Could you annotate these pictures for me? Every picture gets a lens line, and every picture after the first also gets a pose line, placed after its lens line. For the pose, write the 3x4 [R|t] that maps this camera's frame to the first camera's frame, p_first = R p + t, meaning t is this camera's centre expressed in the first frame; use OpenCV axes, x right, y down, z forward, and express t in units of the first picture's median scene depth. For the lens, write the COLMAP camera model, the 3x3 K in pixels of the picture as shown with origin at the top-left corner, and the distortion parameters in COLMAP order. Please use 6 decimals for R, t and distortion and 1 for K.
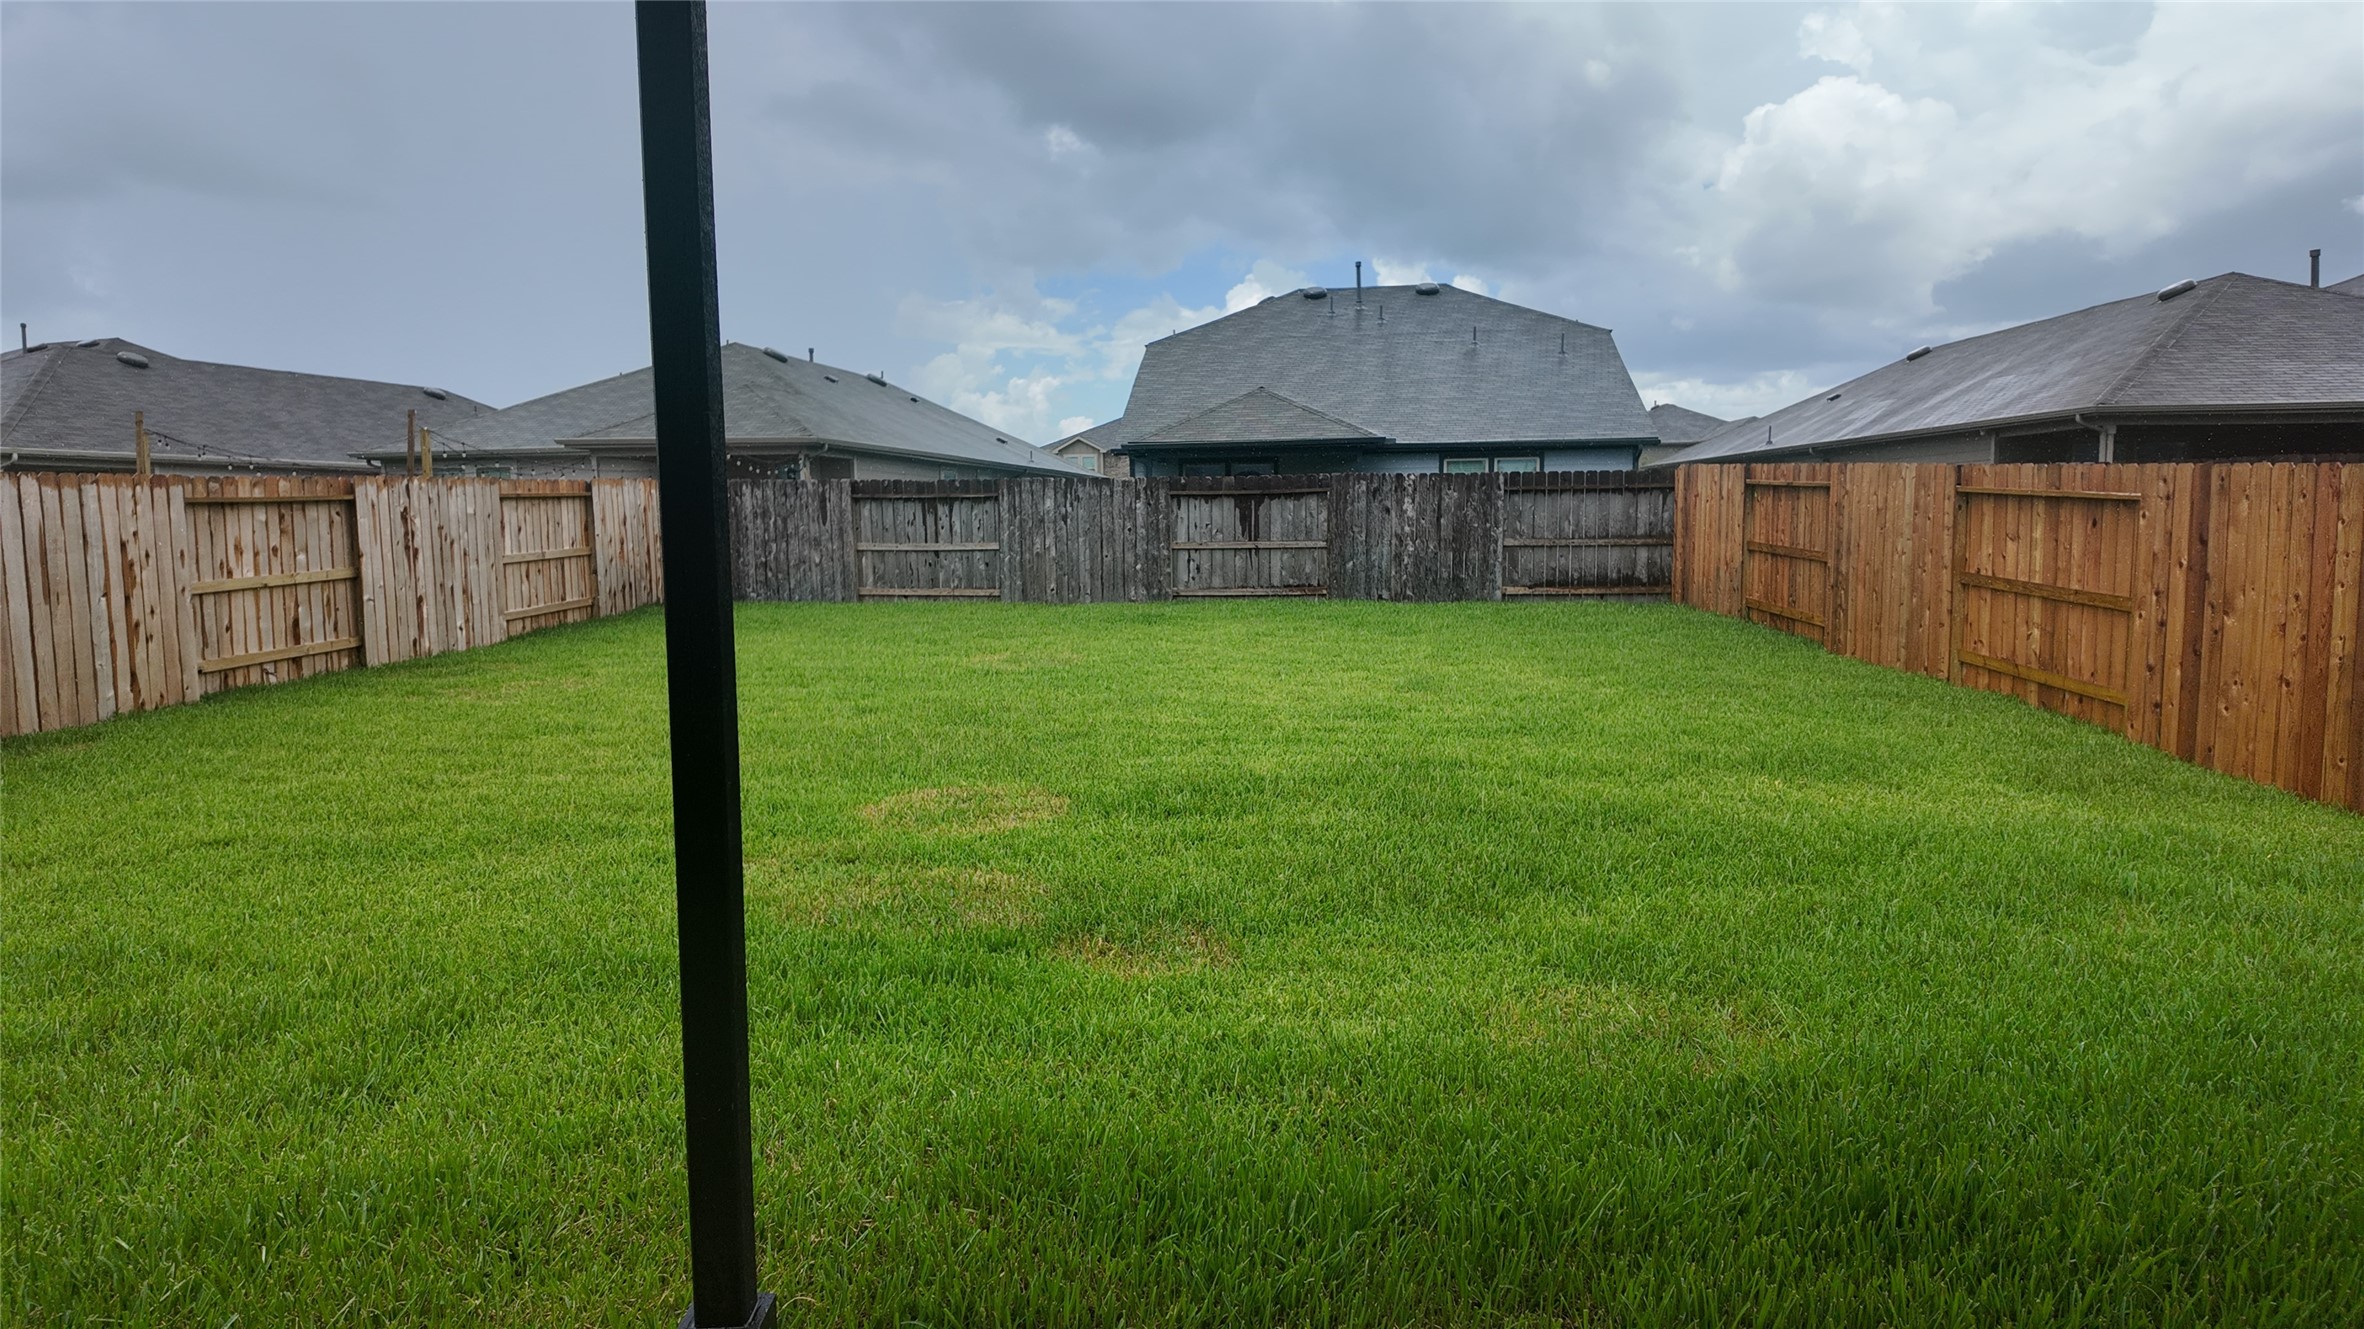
lens RADIAL K [[1400.3, 0, 1182.0], [0, 1400.3, 664.5], [0, 0, 1]] dist [0.116169, -0.169265]
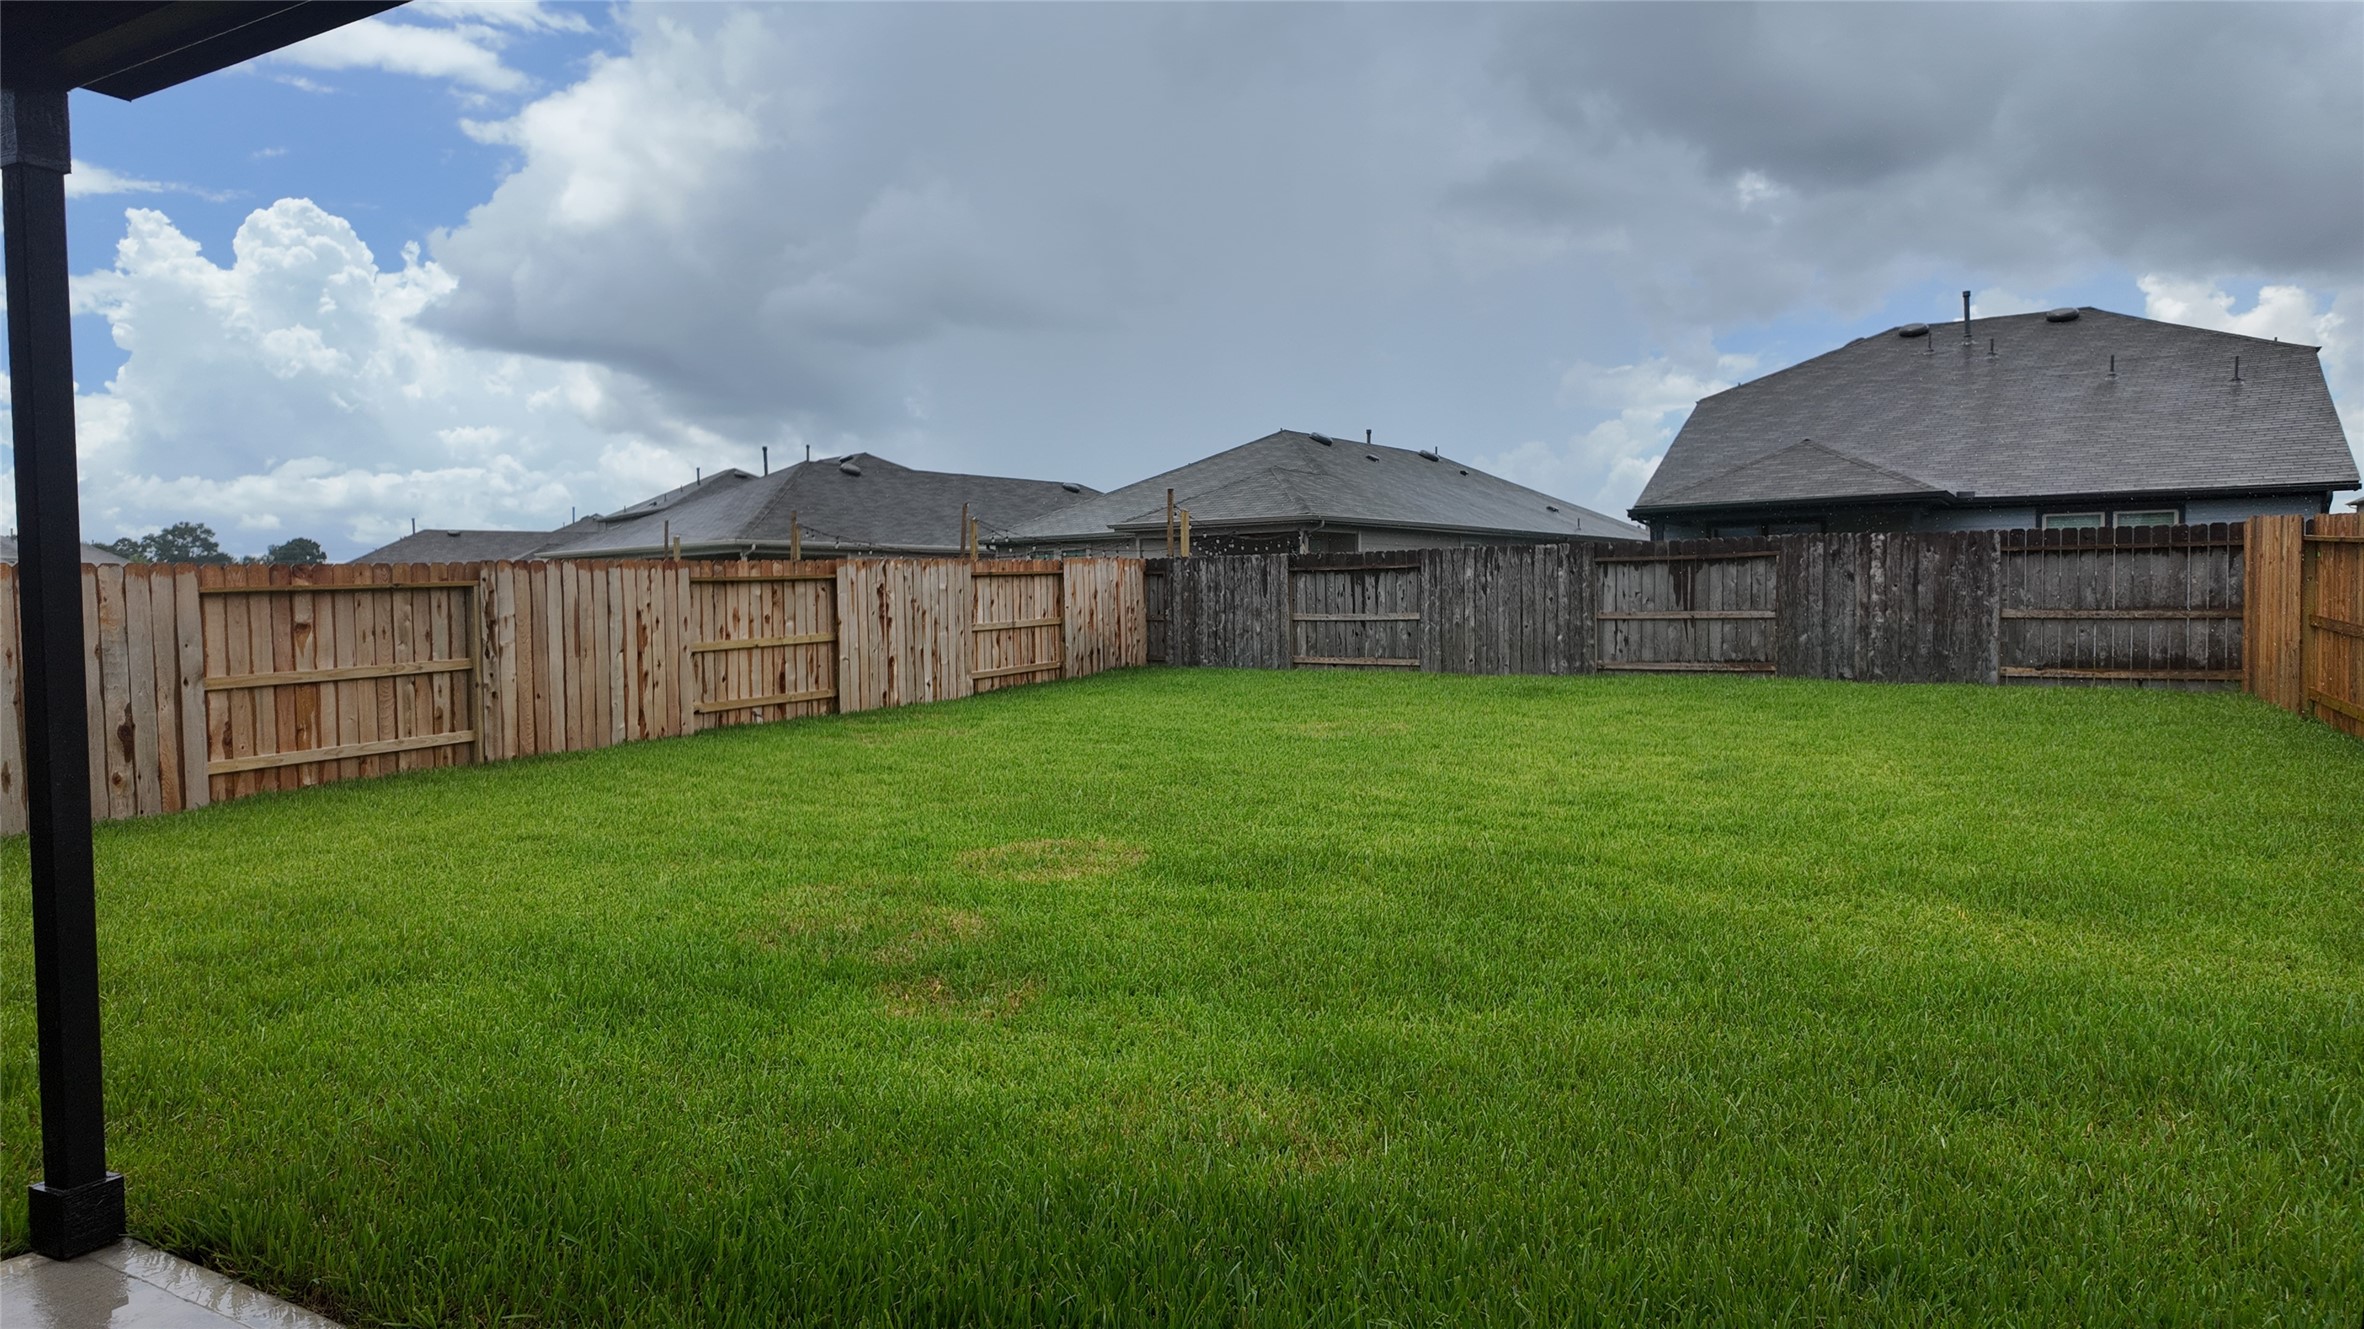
lens RADIAL K [[1400.3, 0, 1182.0], [0, 1400.3, 664.5], [0, 0, 1]] dist [0.116169, -0.169265]
pose [[0.891265, 0.018806, -0.453094, 0.179311], [-0.041496, 0.998330, -0.040191, -0.002758], [0.451581, 0.054622, 0.890557, 0.034210]]
